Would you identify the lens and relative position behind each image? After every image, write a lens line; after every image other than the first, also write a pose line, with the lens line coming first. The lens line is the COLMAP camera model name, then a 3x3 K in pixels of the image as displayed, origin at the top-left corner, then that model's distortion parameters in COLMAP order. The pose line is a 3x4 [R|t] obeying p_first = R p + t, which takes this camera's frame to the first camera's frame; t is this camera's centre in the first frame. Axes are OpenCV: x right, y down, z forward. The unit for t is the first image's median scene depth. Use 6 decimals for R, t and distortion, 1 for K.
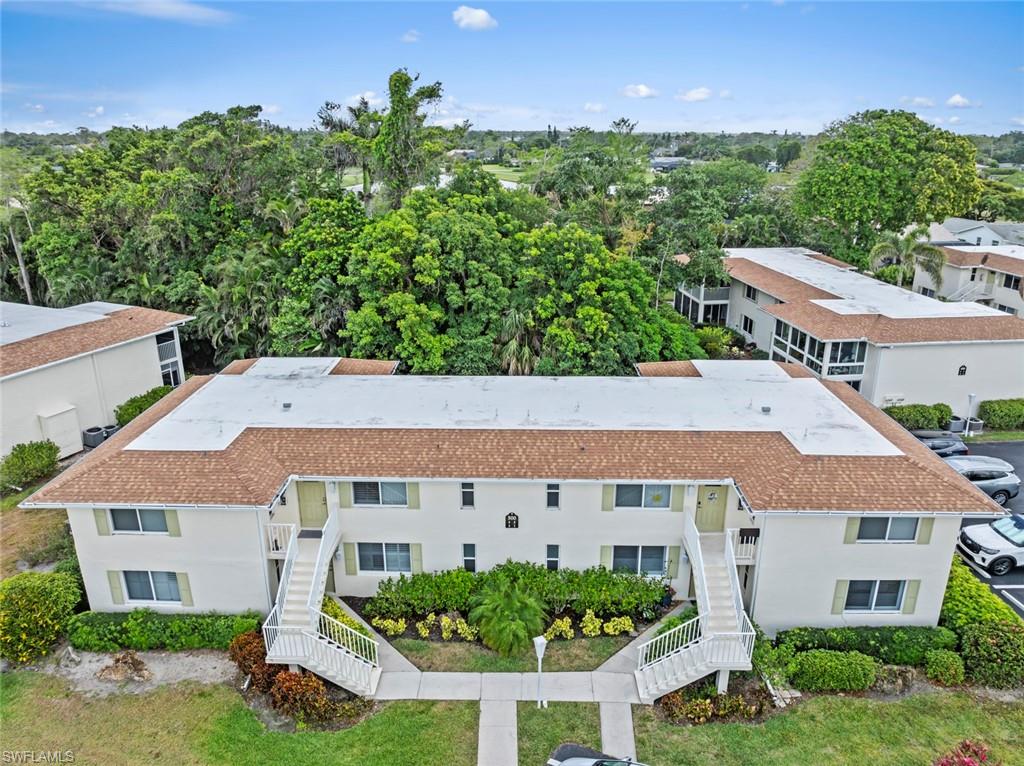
lens RADIAL K [[732.7, 0, 512.0], [0, 732.7, 383.6], [0, 0, 1]] dist [-0.036951, -0.002287]
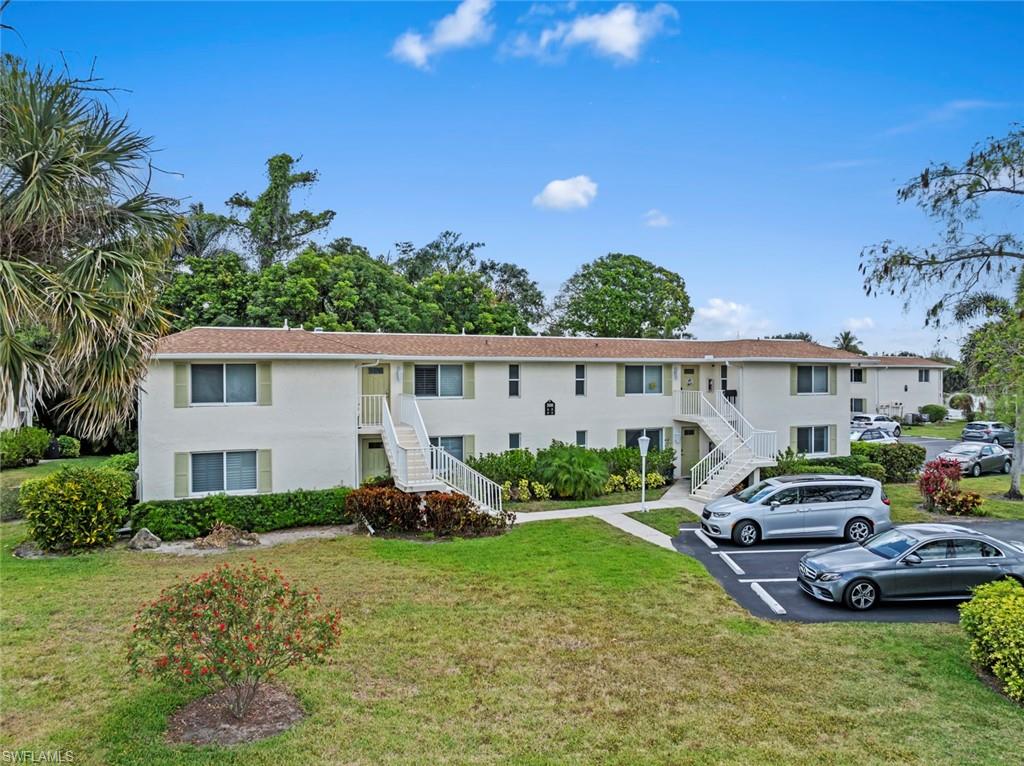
lens RADIAL K [[732.7, 0, 512.0], [0, 732.7, 383.6], [0, 0, 1]] dist [-0.036951, -0.002287]
pose [[0.903886, 0.000865, 0.427772, -0.548523], [0.134005, 0.949092, -0.285074, 0.473121], [-0.406241, 0.314999, 0.857755, 0.025964]]
